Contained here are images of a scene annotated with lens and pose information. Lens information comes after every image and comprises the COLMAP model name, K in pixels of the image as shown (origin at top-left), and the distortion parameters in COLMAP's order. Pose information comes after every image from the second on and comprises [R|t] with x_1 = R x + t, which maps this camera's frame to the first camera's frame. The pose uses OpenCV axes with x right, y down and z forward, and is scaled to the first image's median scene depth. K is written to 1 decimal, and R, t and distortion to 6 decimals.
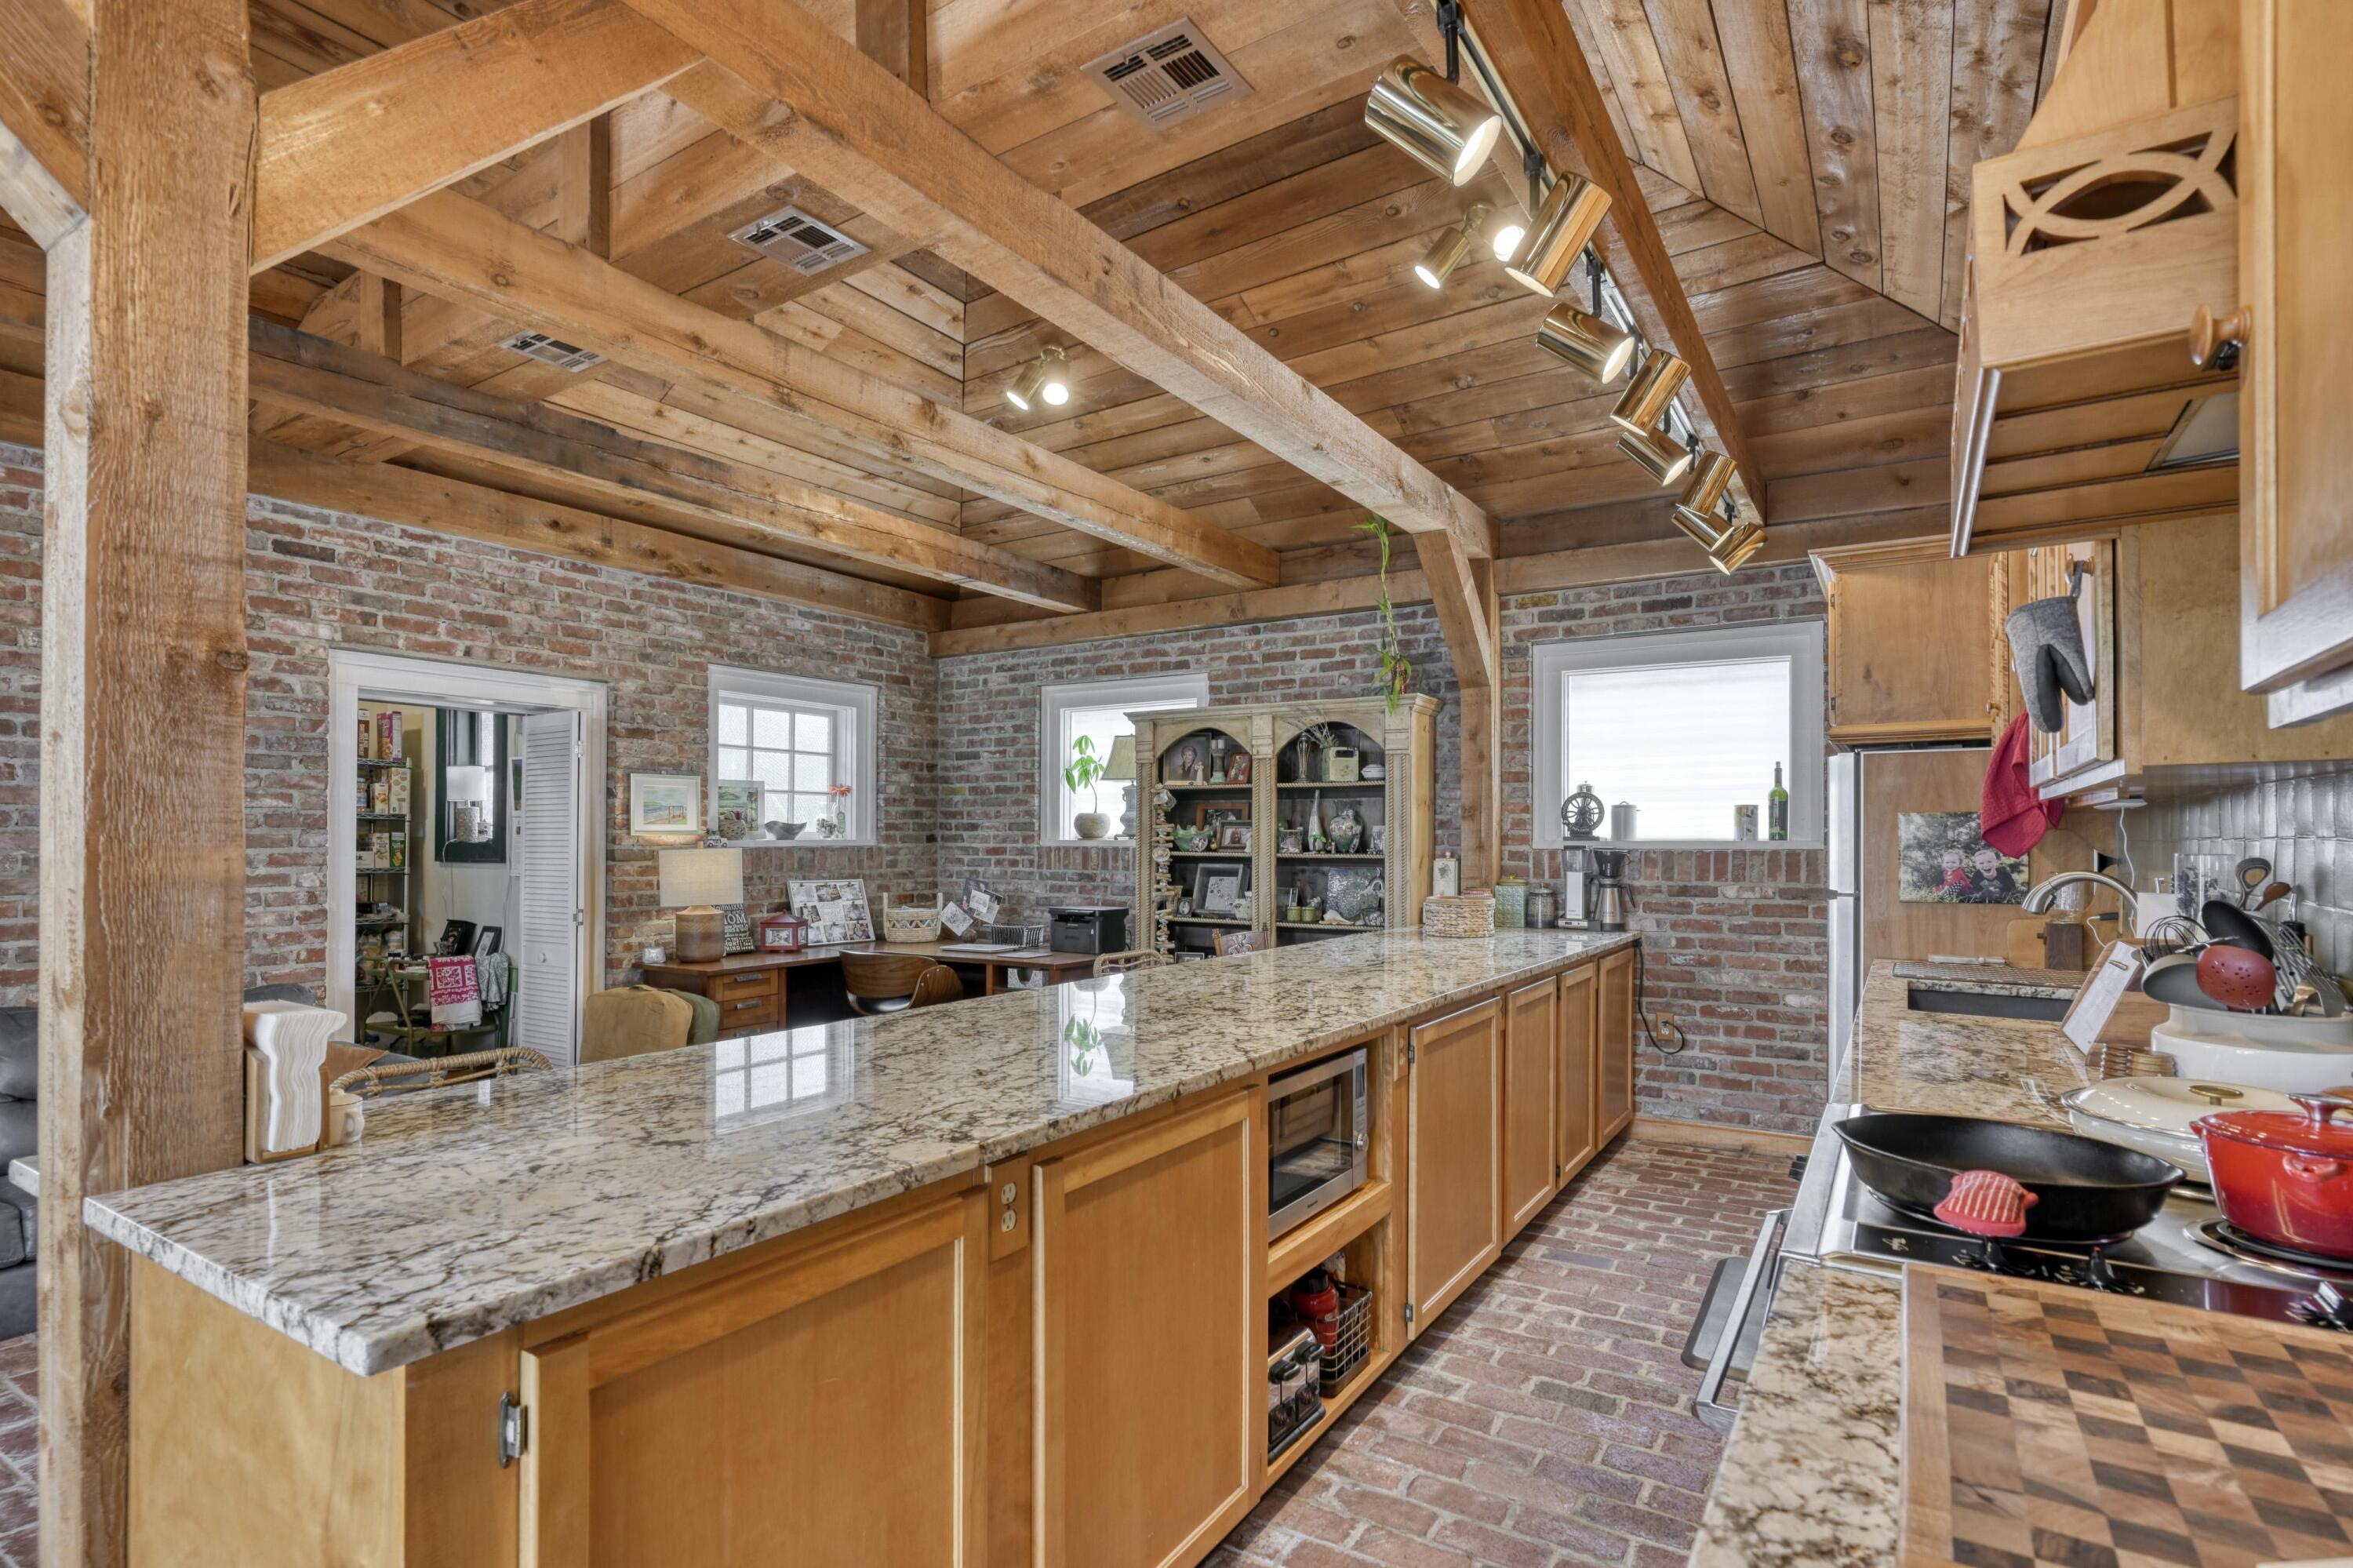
lens RADIAL K [[1143.1, 0, 1175.9], [0, 1143.1, 826.1], [0, 0, 1]] dist [-0.000401, -0.000359]
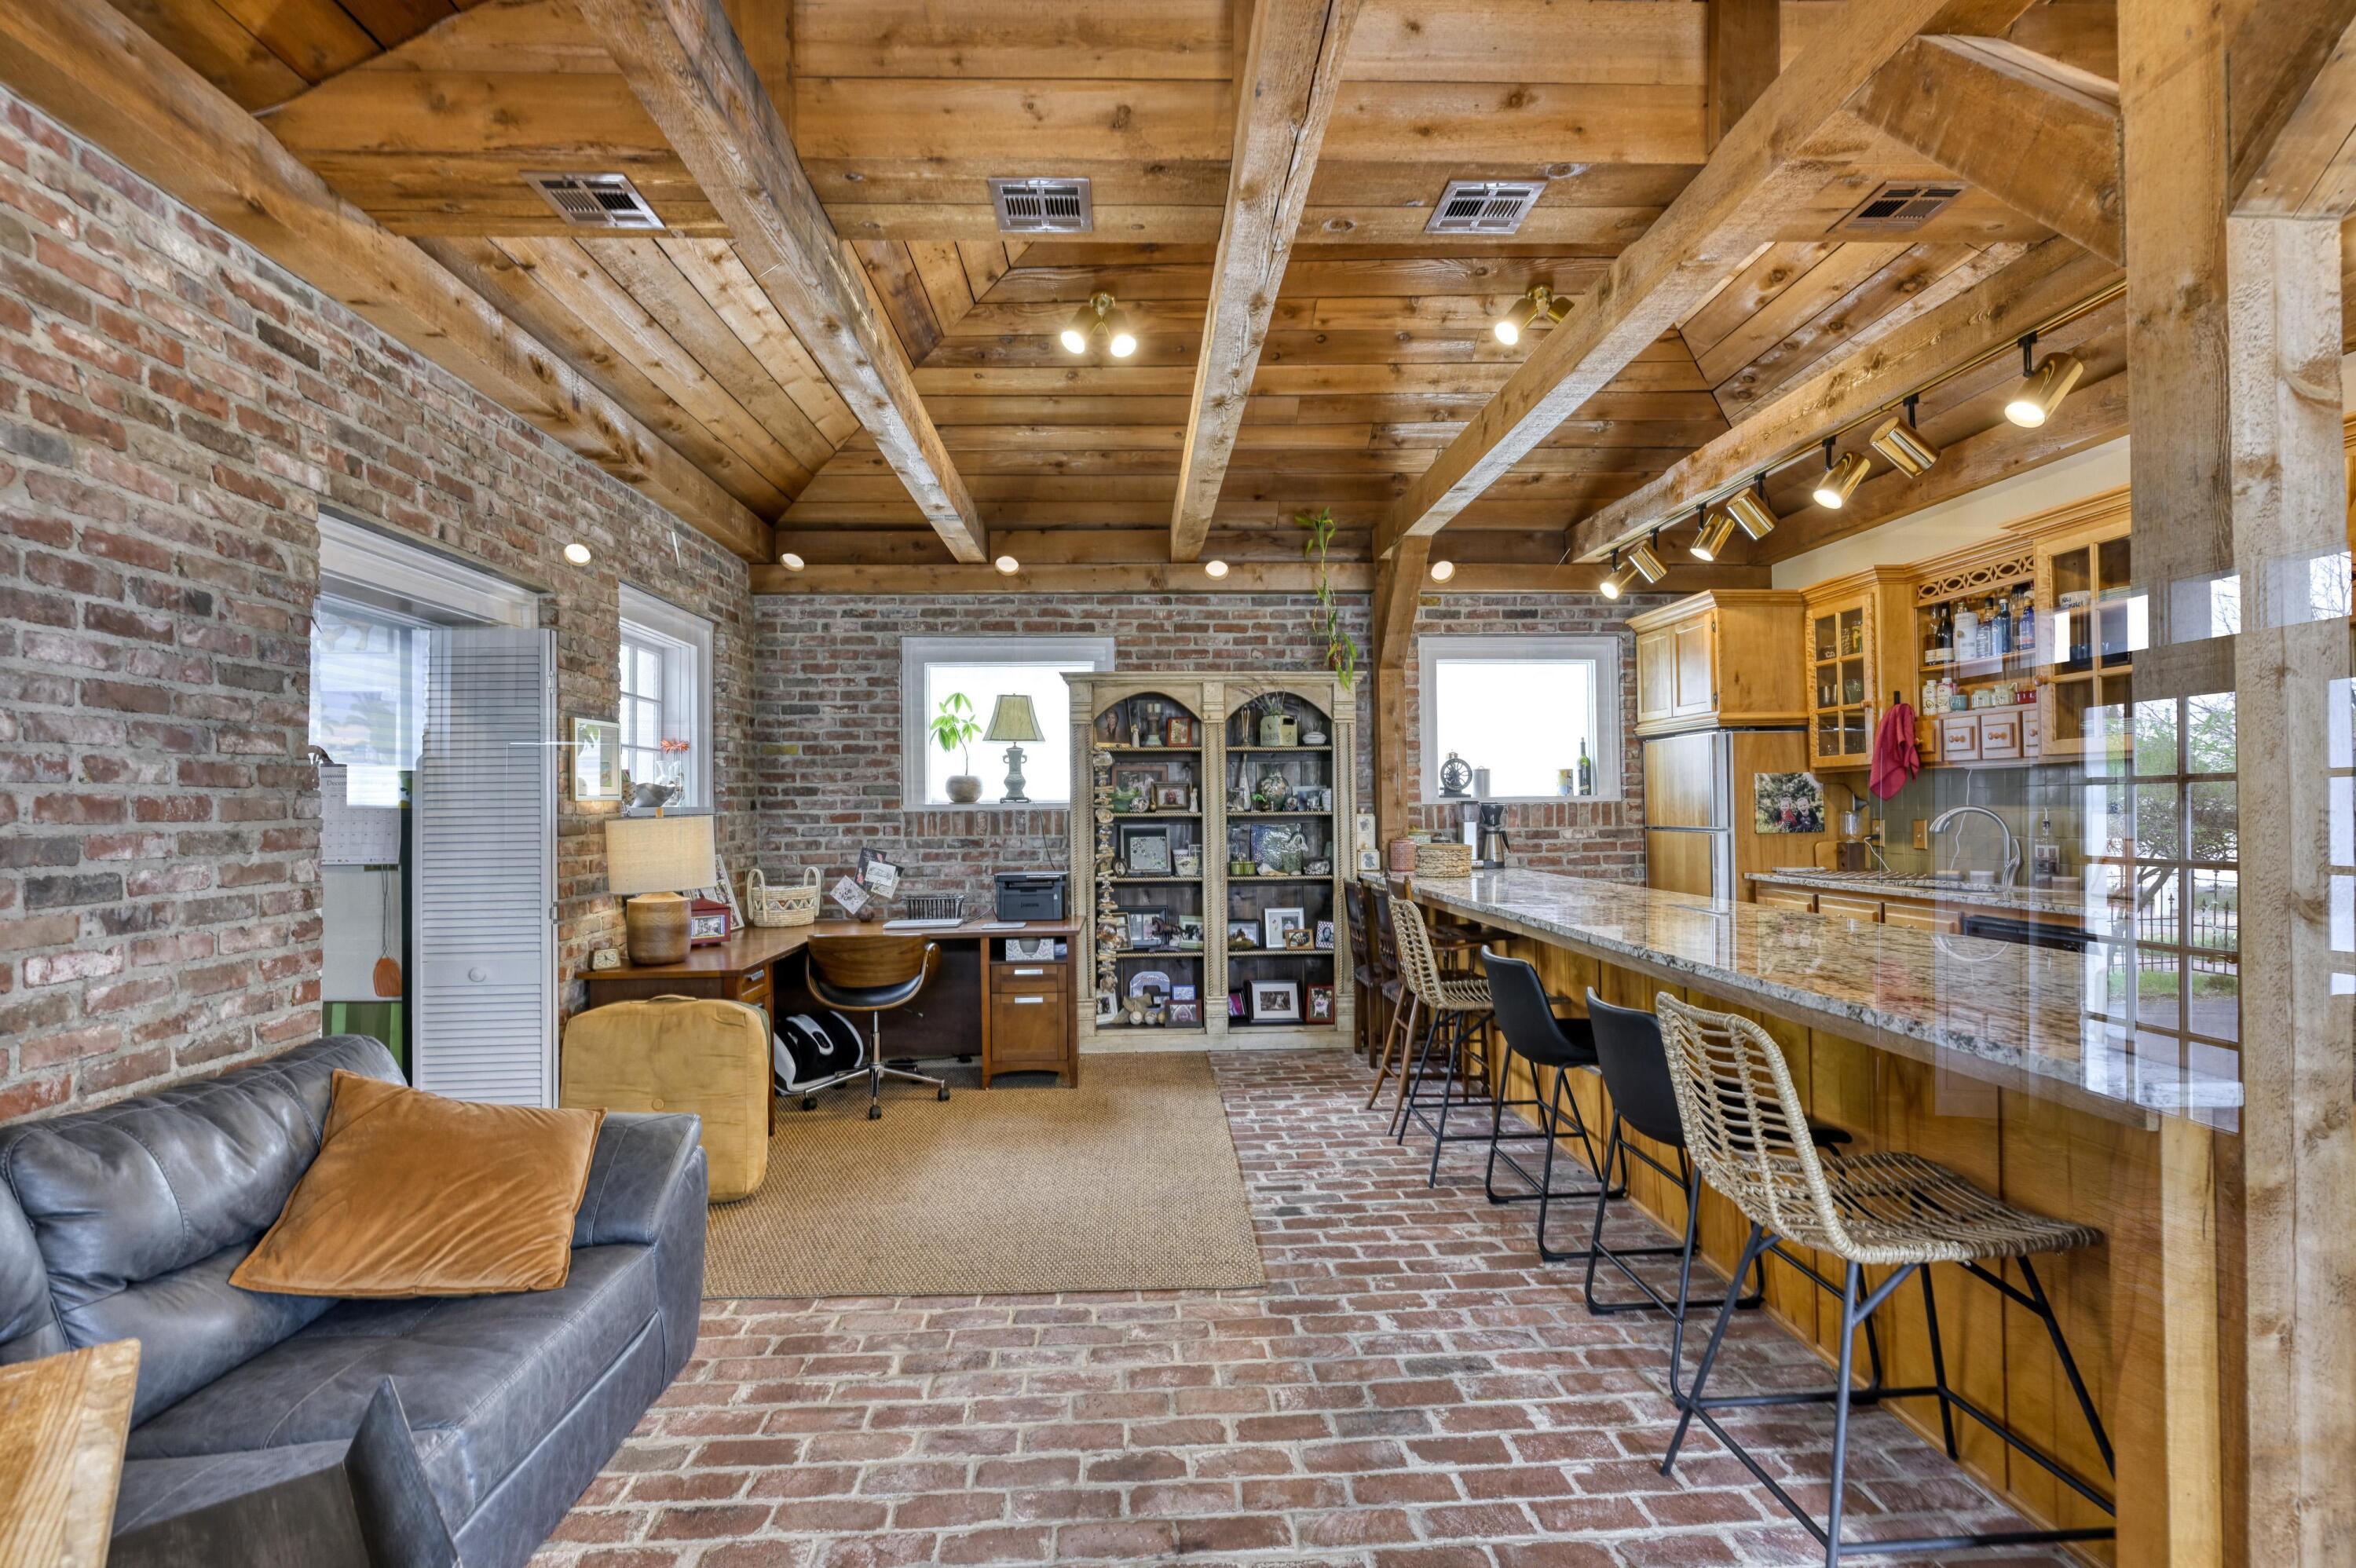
lens RADIAL K [[1126.9, 0, 1178.2], [0, 1126.9, 787.8], [0, 0, 1]] dist [-0.000020, 0.000167]
pose [[0.813835, -0.002958, 0.581088, -0.544726], [0.007944, 0.999950, -0.006036, 0.006665], [-0.581042, 0.009529, 0.813818, 0.162967]]
